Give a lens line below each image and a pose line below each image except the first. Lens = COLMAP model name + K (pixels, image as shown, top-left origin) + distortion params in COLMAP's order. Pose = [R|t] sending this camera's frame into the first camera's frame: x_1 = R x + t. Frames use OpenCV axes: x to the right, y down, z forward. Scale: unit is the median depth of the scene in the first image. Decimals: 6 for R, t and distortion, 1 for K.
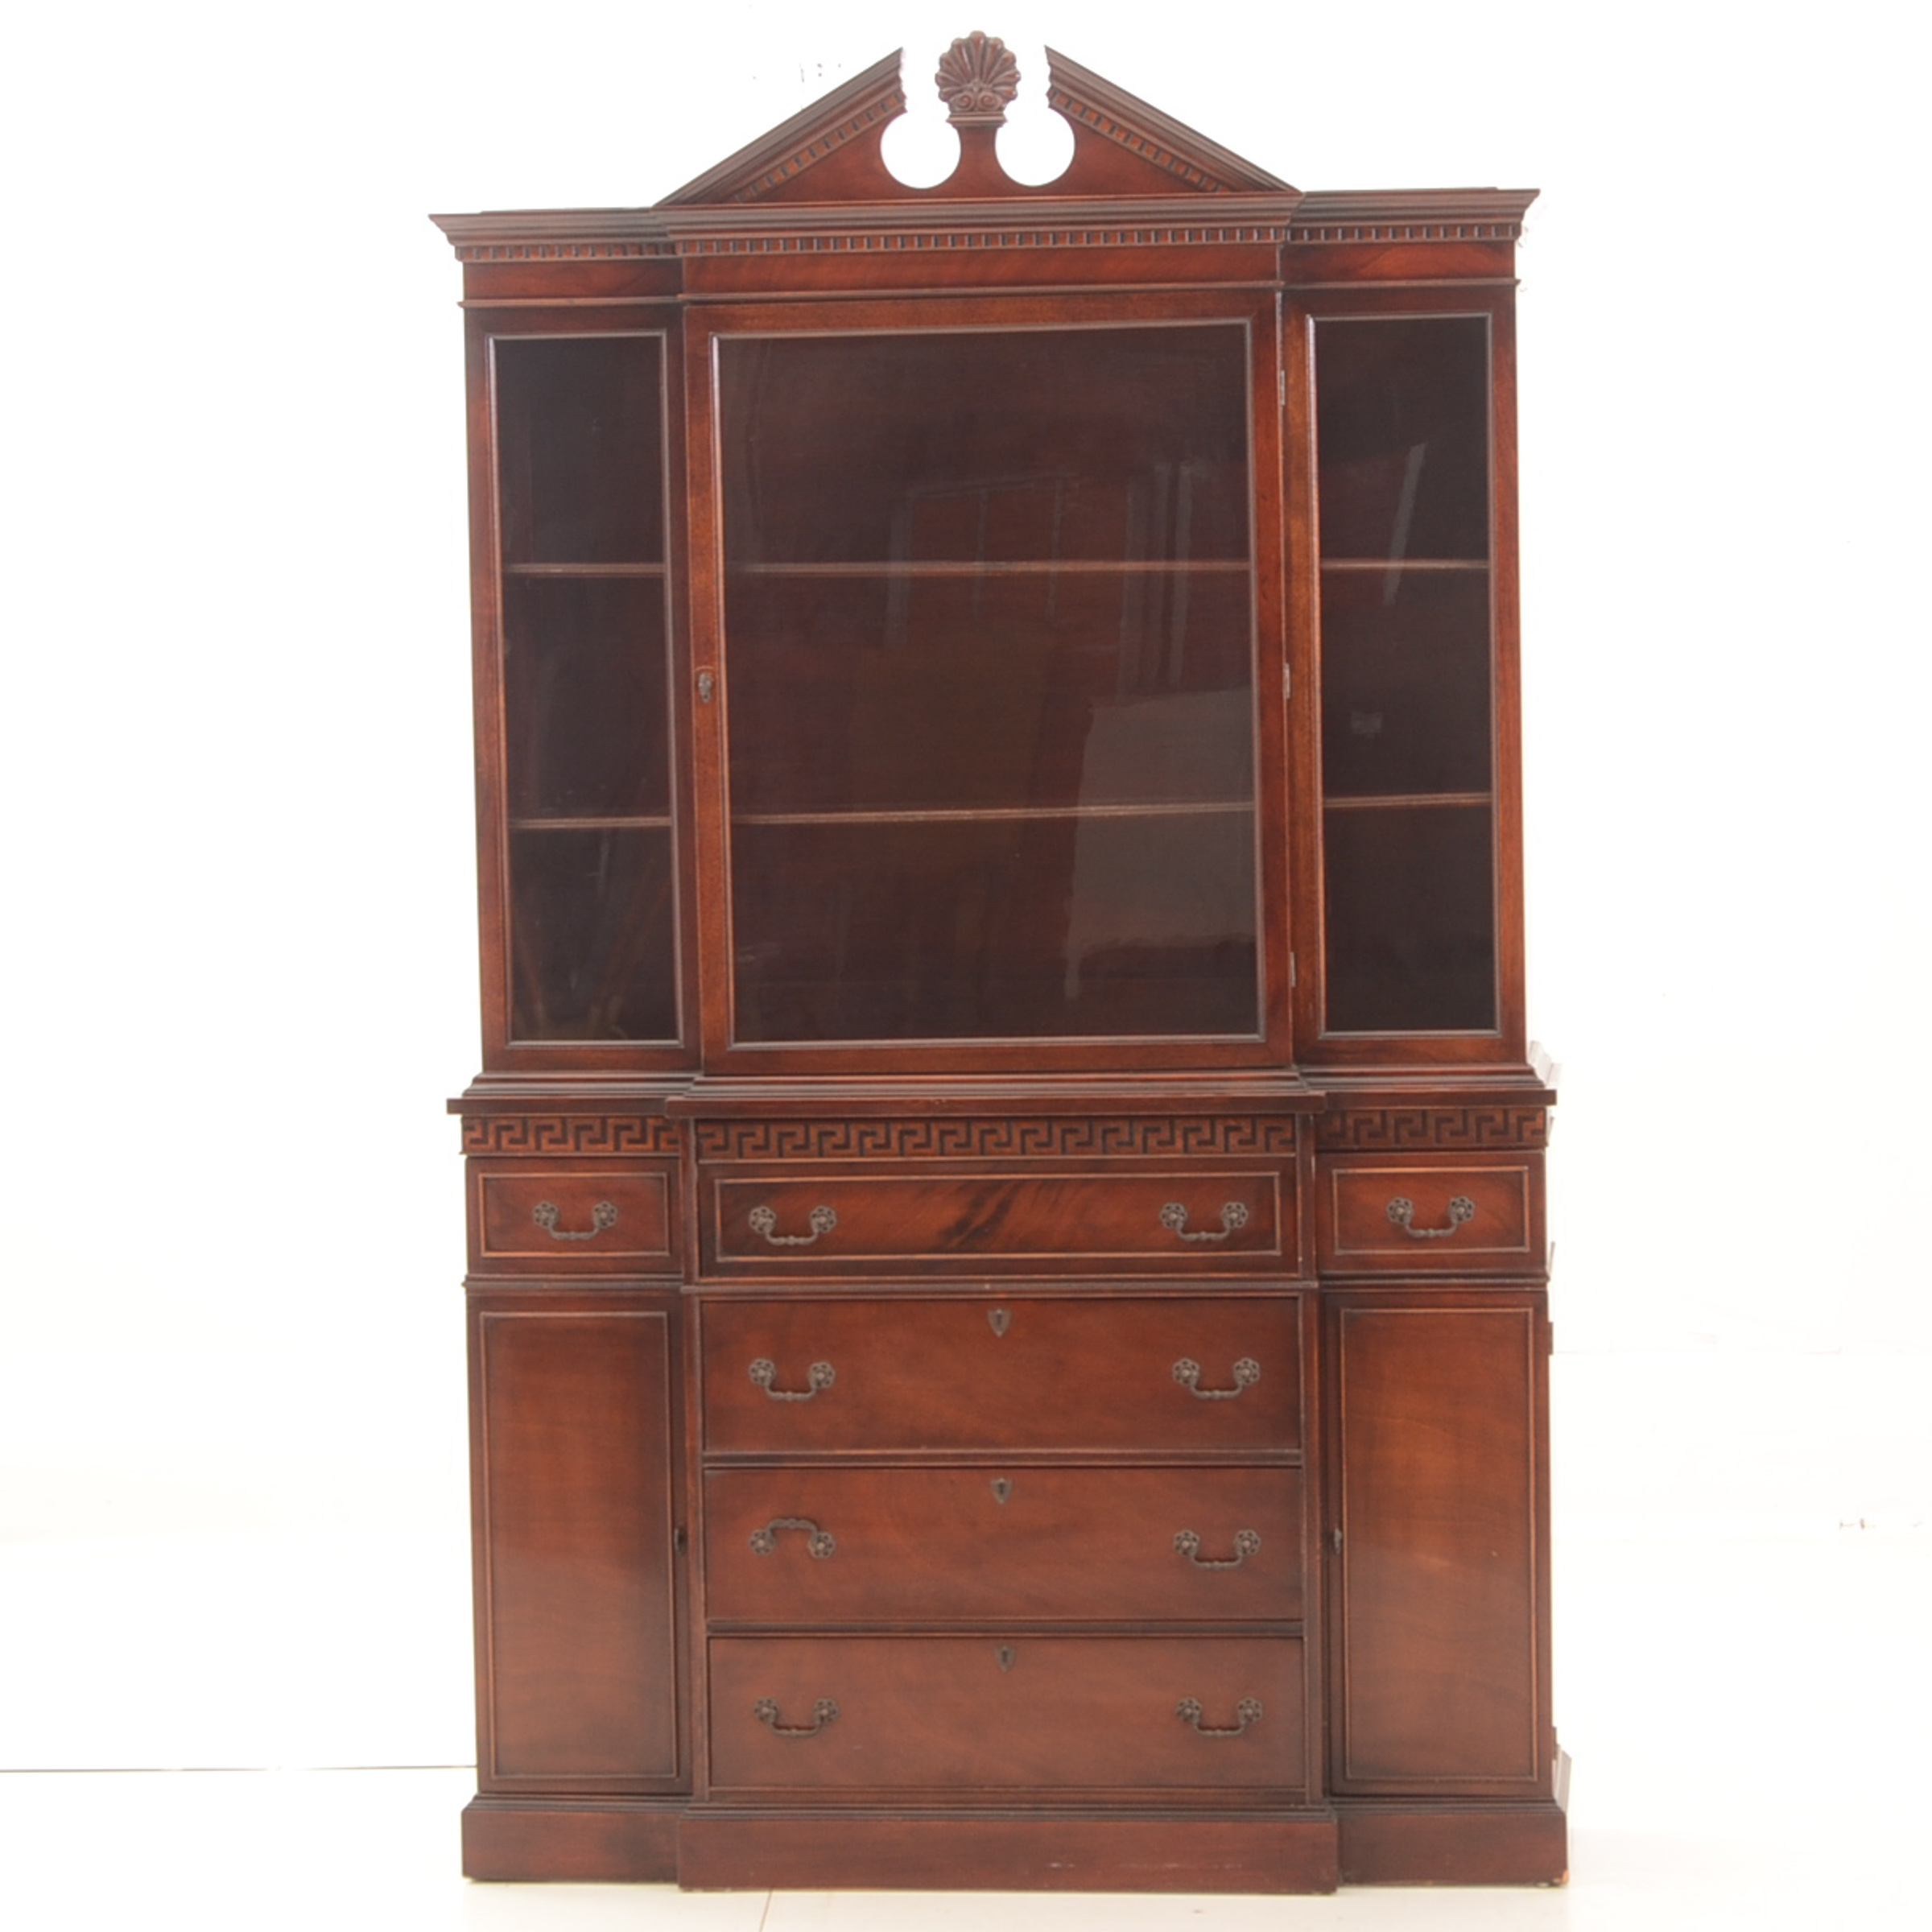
lens RADIAL K [[5844.8, 0, 966.0], [0, 5844.8, 966.0], [0, 0, 1]] dist [0.055046, 2.475509]
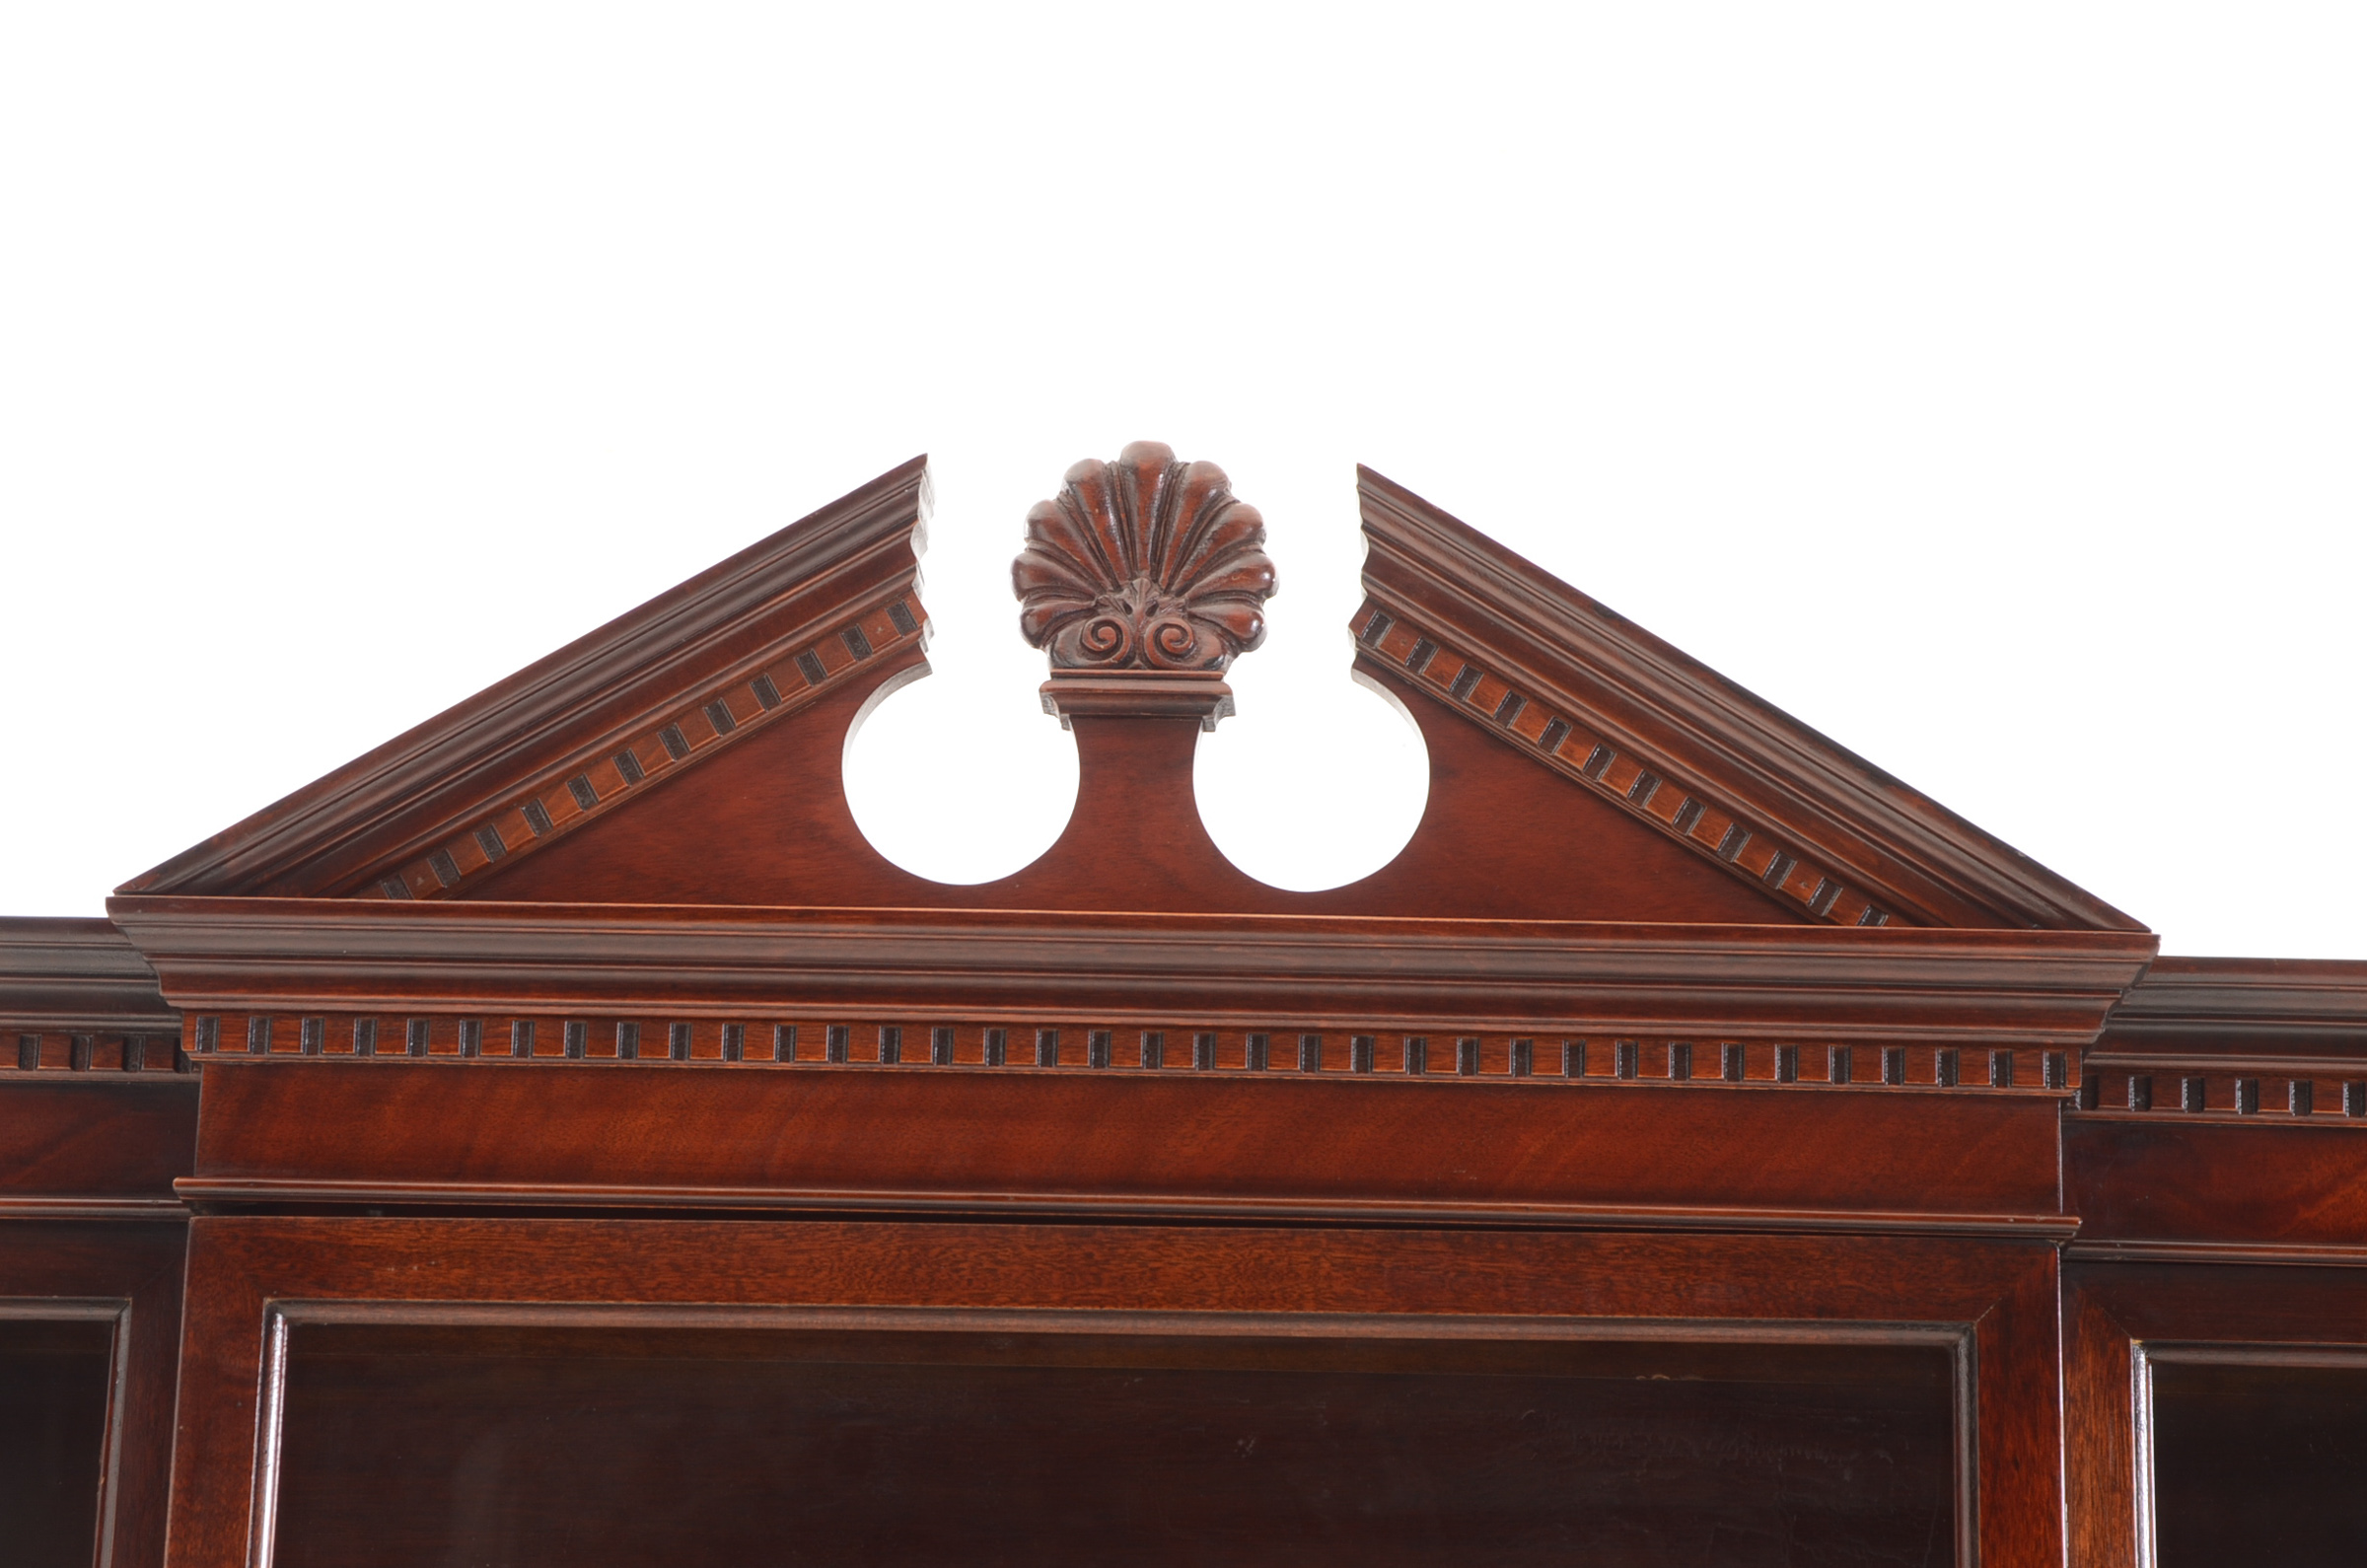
lens RADIAL K [[6115.3, 0, 1183.5], [0, 6115.3, 784.0], [0, 0, 1]] dist [0.245062, 0.280727]
pose [[0.997064, 0.056805, 0.051351, -0.012892], [-0.039213, 0.954757, -0.294789, -0.038526], [-0.065773, 0.291910, 0.954182, 0.673195]]
